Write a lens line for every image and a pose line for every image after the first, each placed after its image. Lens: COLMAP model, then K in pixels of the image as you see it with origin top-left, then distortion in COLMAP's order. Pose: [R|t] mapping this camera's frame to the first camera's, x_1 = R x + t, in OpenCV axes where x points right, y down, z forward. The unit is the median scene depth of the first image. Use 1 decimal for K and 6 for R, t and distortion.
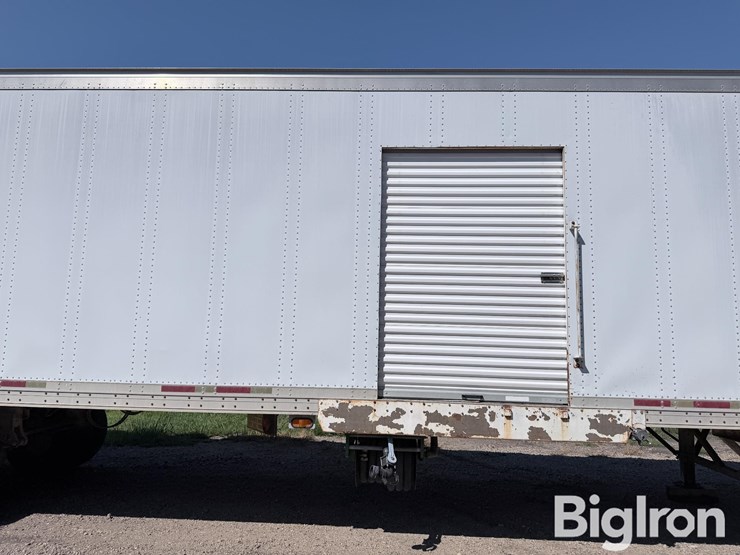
lens RADIAL K [[516.9, 0, 369.6], [0, 516.9, 280.6], [0, 0, 1]] dist [0.101812, -0.134855]
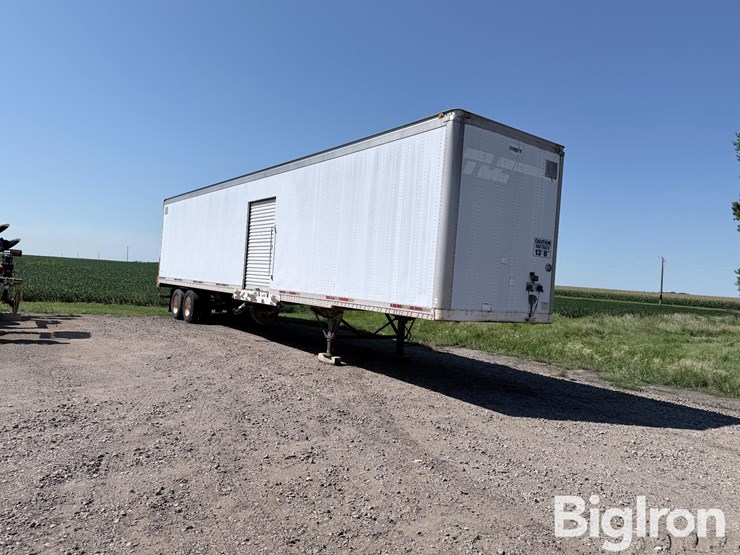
lens RADIAL K [[516.9, 0, 369.6], [0, 516.9, 280.6], [0, 0, 1]] dist [0.101812, -0.134855]
pose [[0.627000, 0.013299, -0.778906, 2.869707], [0.063426, 0.995663, 0.068057, 0.019025], [0.776433, -0.092074, 0.623437, -0.316876]]
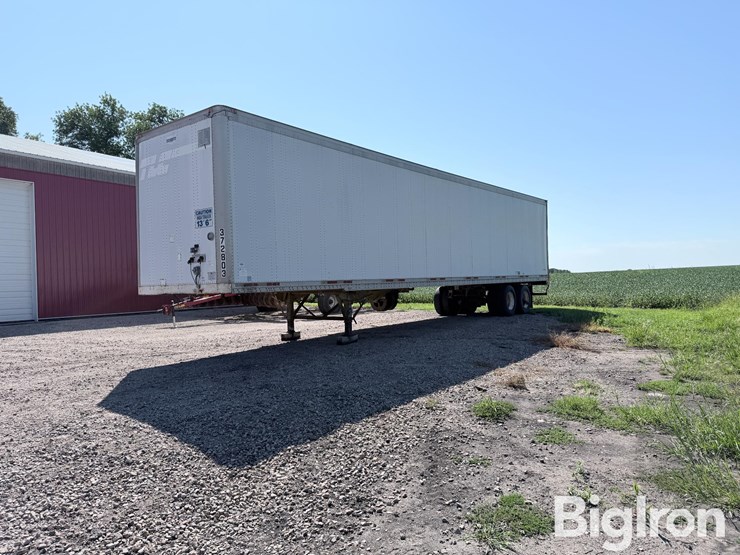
lens RADIAL K [[516.9, 0, 369.6], [0, 516.9, 280.6], [0, 0, 1]] dist [0.101812, -0.134855]
pose [[-0.583672, -0.010854, -0.811917, 2.973768], [0.132666, 0.985200, -0.108541, 0.614491], [0.801079, -0.171066, -0.573593, 3.103330]]
